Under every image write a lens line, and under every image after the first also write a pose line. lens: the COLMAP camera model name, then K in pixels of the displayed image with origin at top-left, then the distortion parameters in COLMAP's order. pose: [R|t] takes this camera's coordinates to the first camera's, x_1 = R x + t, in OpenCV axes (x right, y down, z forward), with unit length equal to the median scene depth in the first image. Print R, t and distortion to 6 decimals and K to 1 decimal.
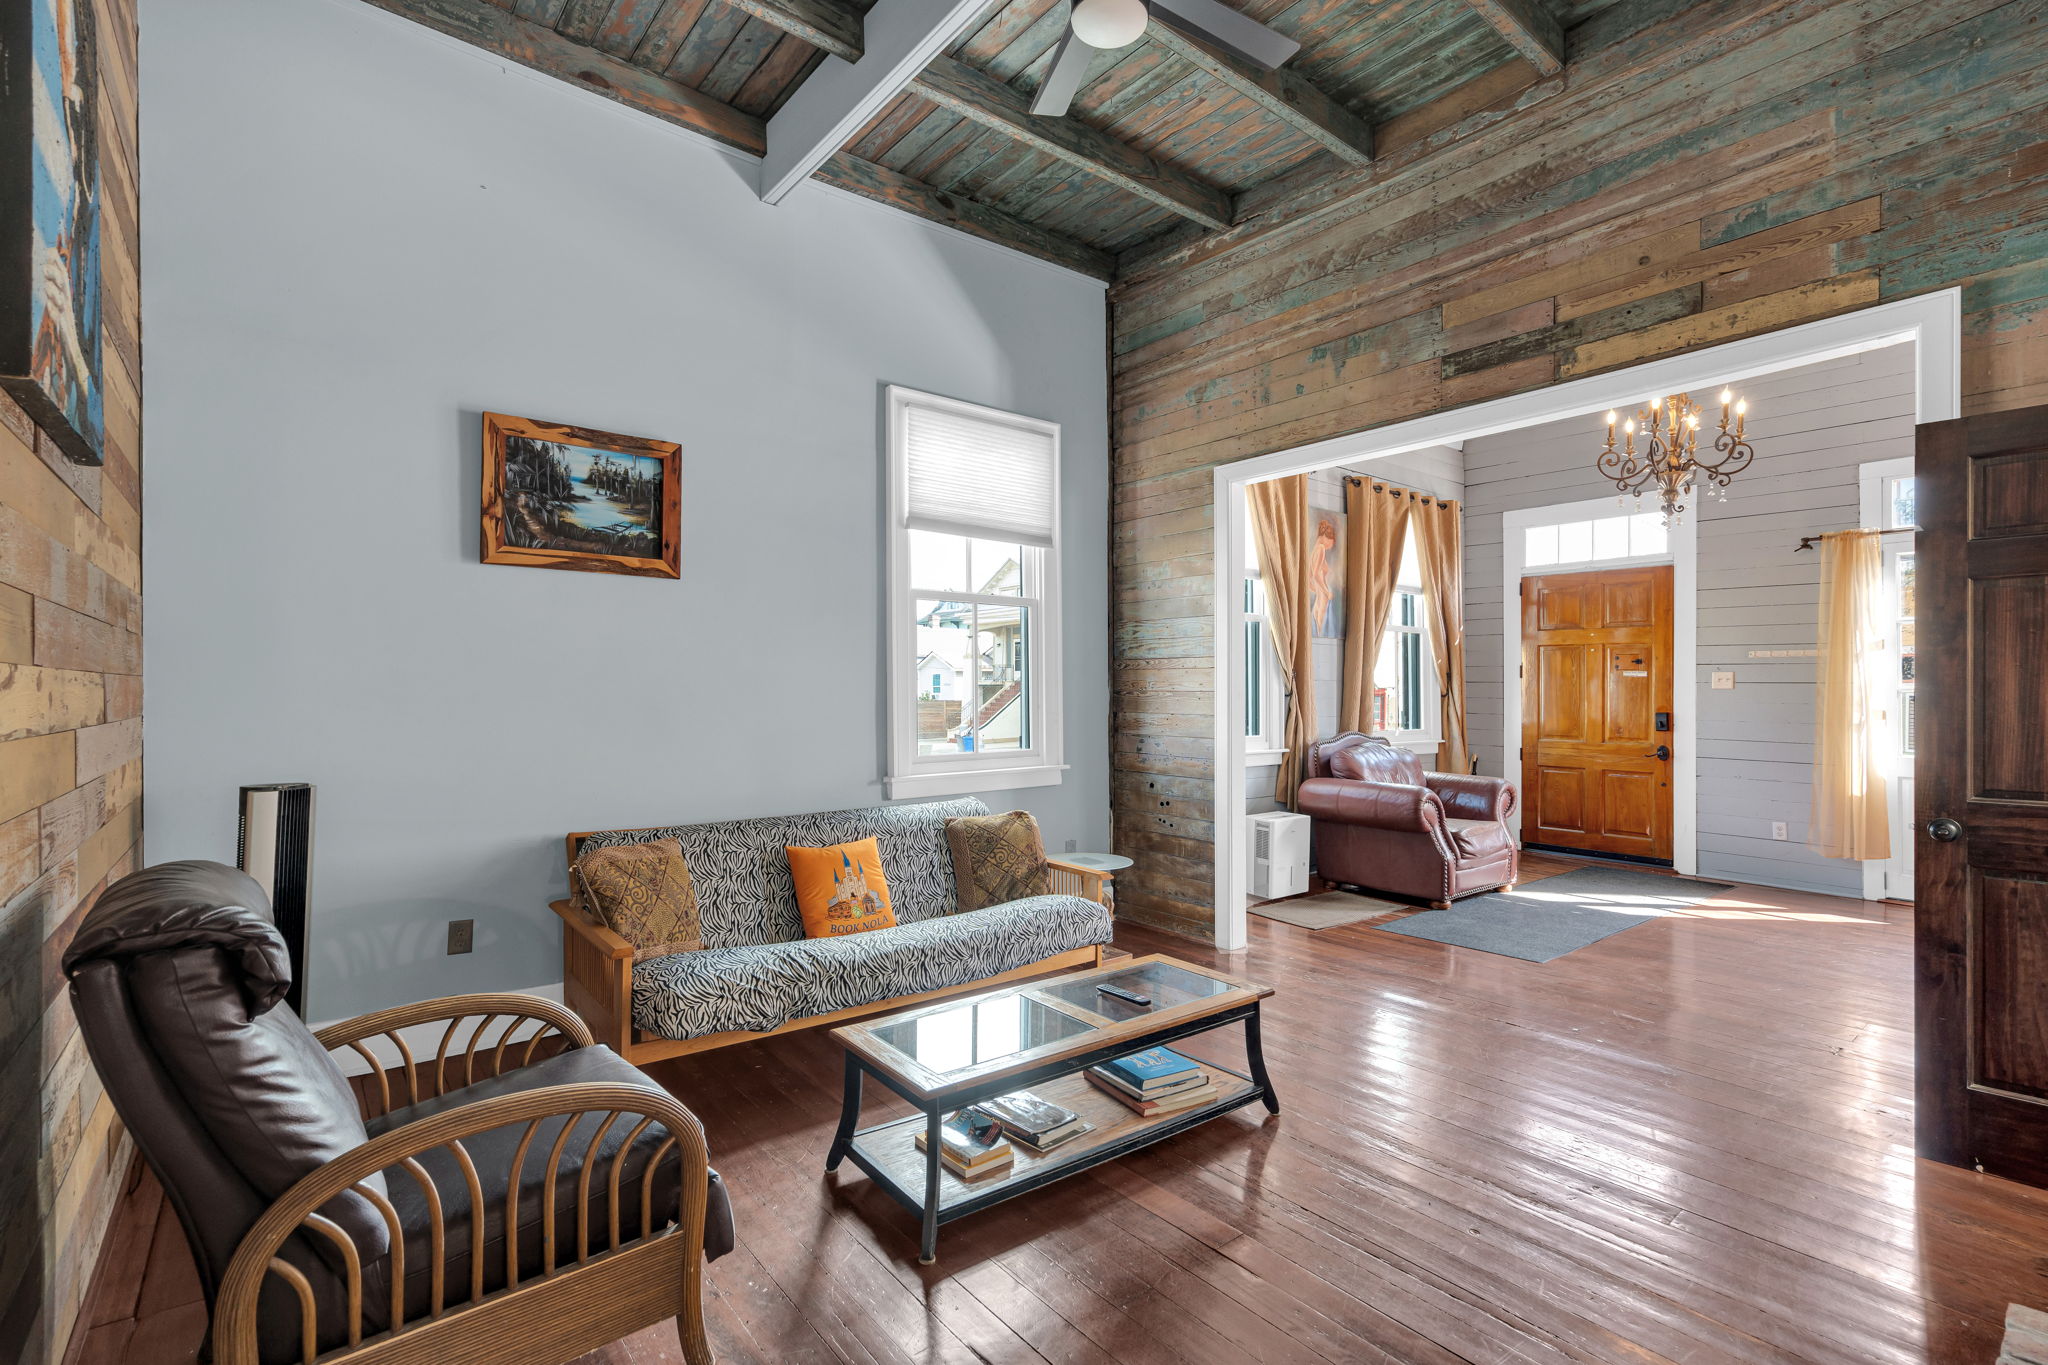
lens RADIAL K [[922.5, 0, 1016.6], [0, 922.5, 685.9], [0, 0, 1]] dist [-0.022690, 0.001702]
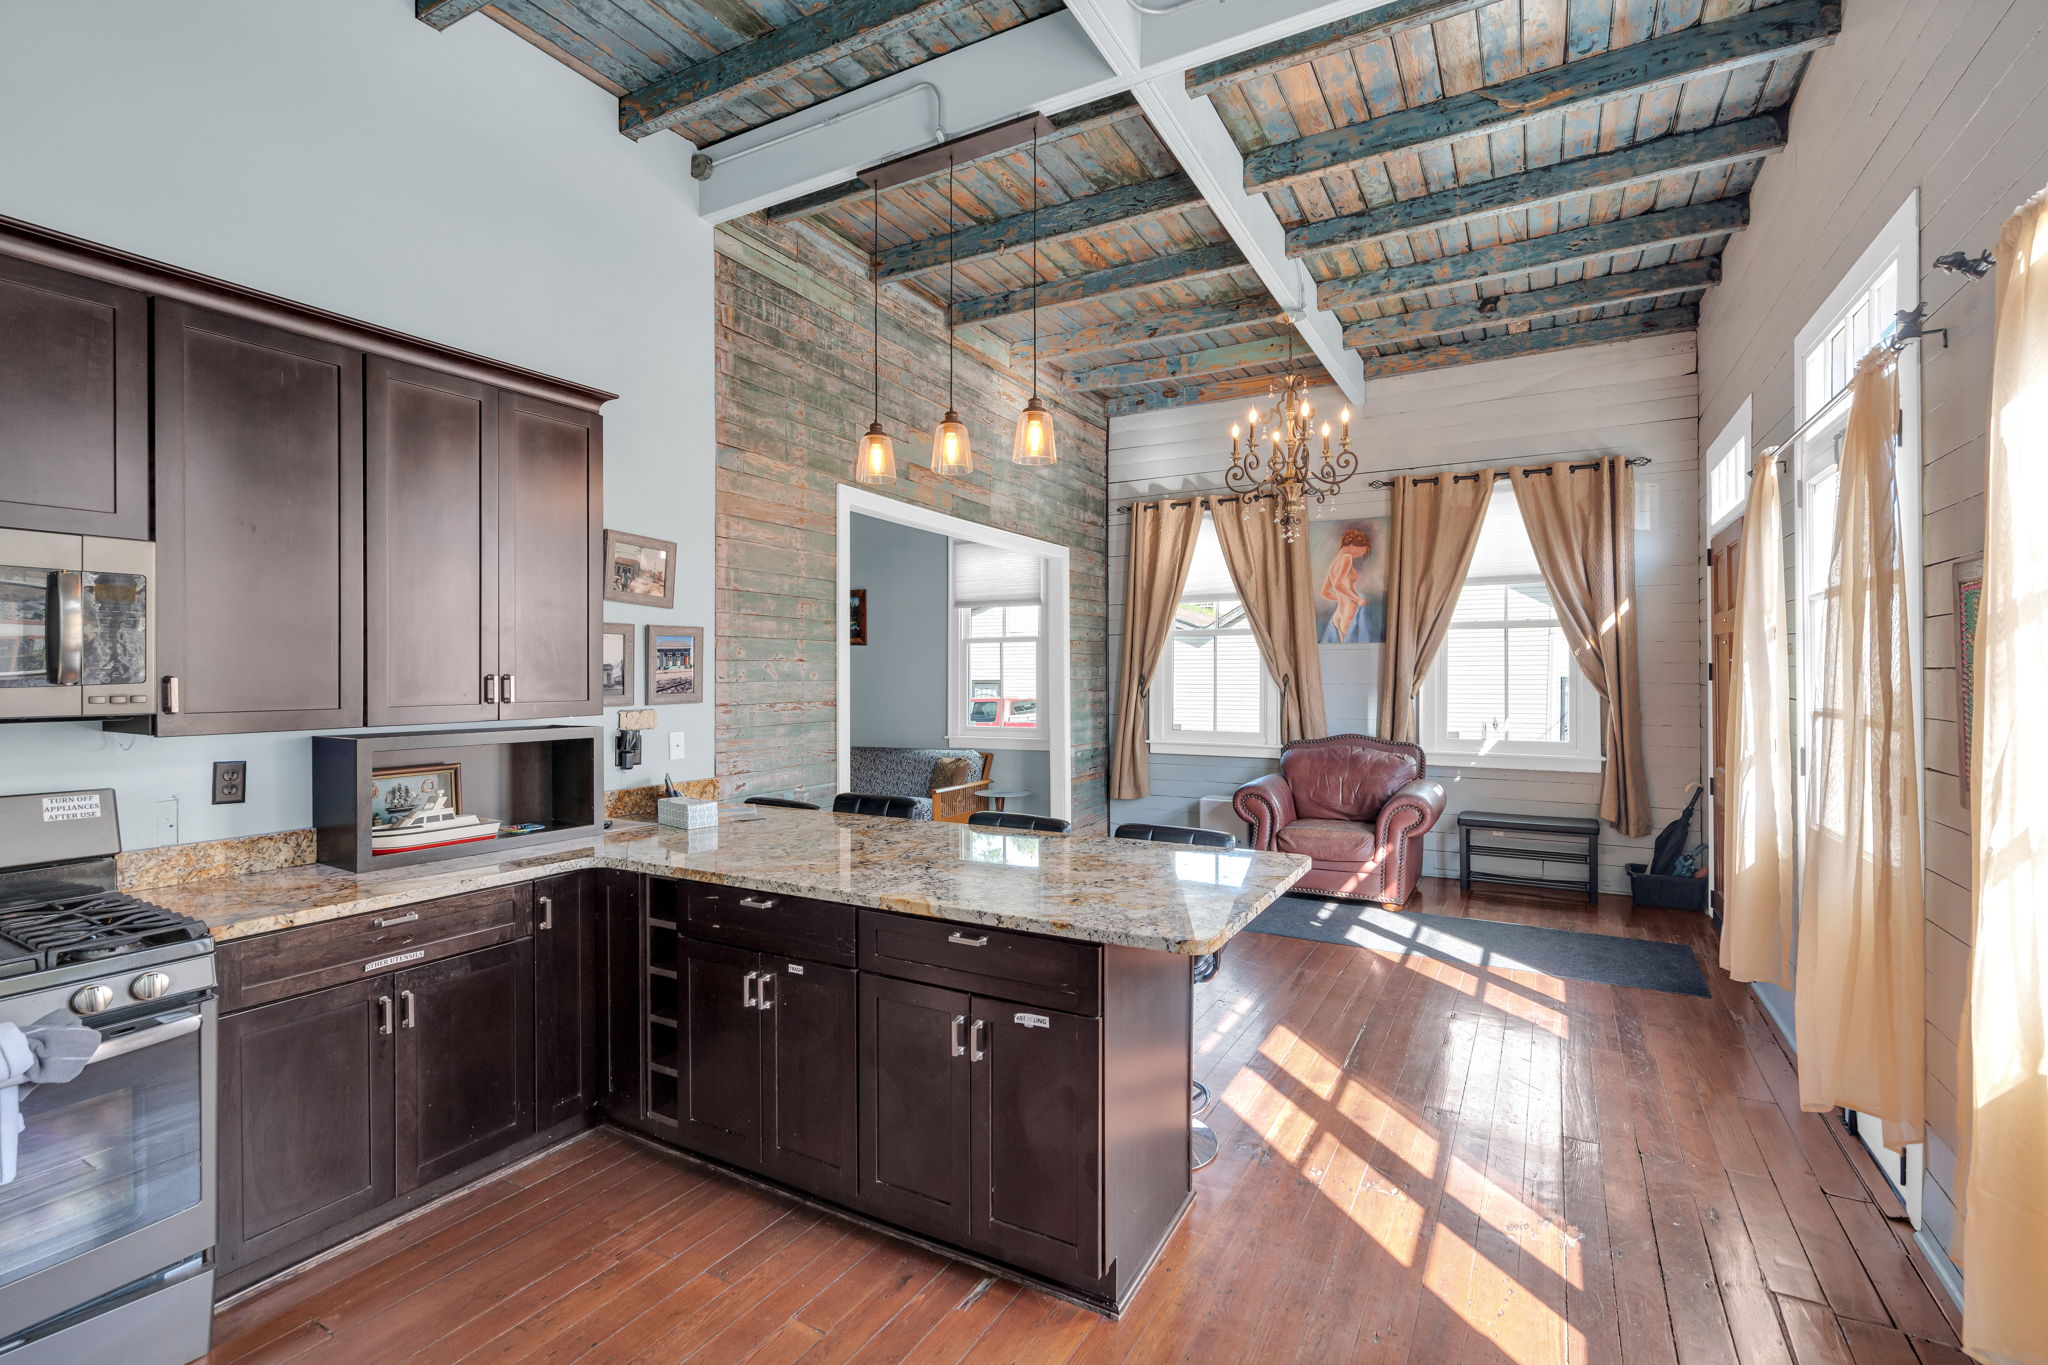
lens RADIAL K [[922.5, 0, 1025.7], [0, 922.5, 676.6], [0, 0, 1]] dist [-0.022690, 0.001702]
pose [[0.374833, 0.001622, -0.927091, 1.149655], [0.008736, 0.999948, 0.005282, -0.022536], [0.927051, -0.010079, 0.374799, 0.261789]]
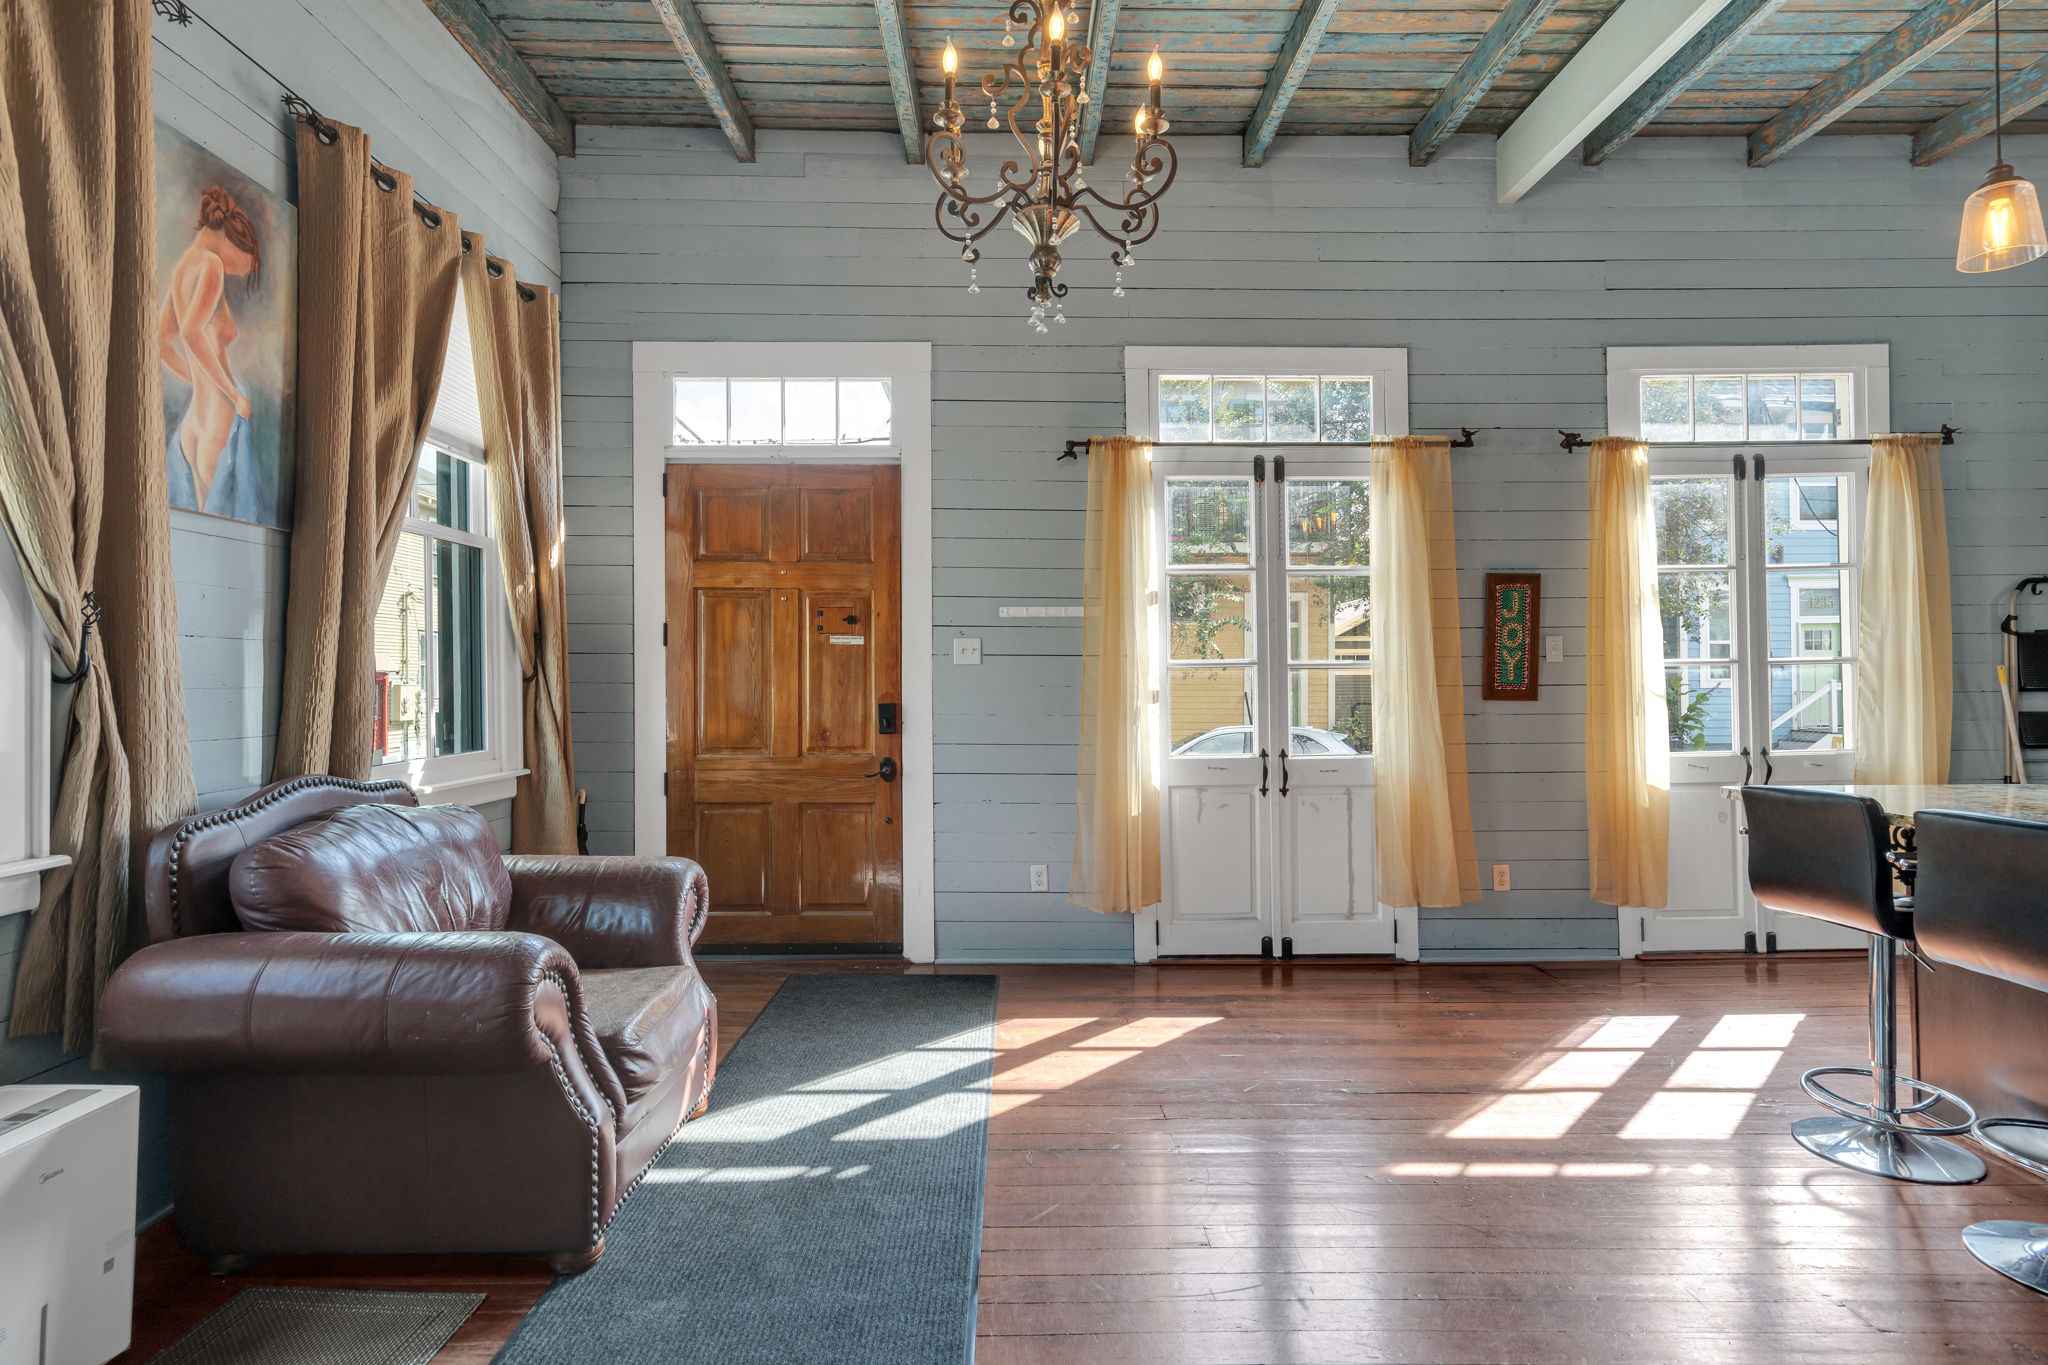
lens RADIAL K [[1074.7, 0, 1011.1], [0, 1074.7, 666.4], [0, 0, 1]] dist [0.004632, 0.001021]
pose [[0.613459, 0.002443, 0.789723, 0.190017], [0.001707, 0.999989, -0.004419, 0.007636], [-0.789725, 0.004058, 0.613448, 0.495768]]
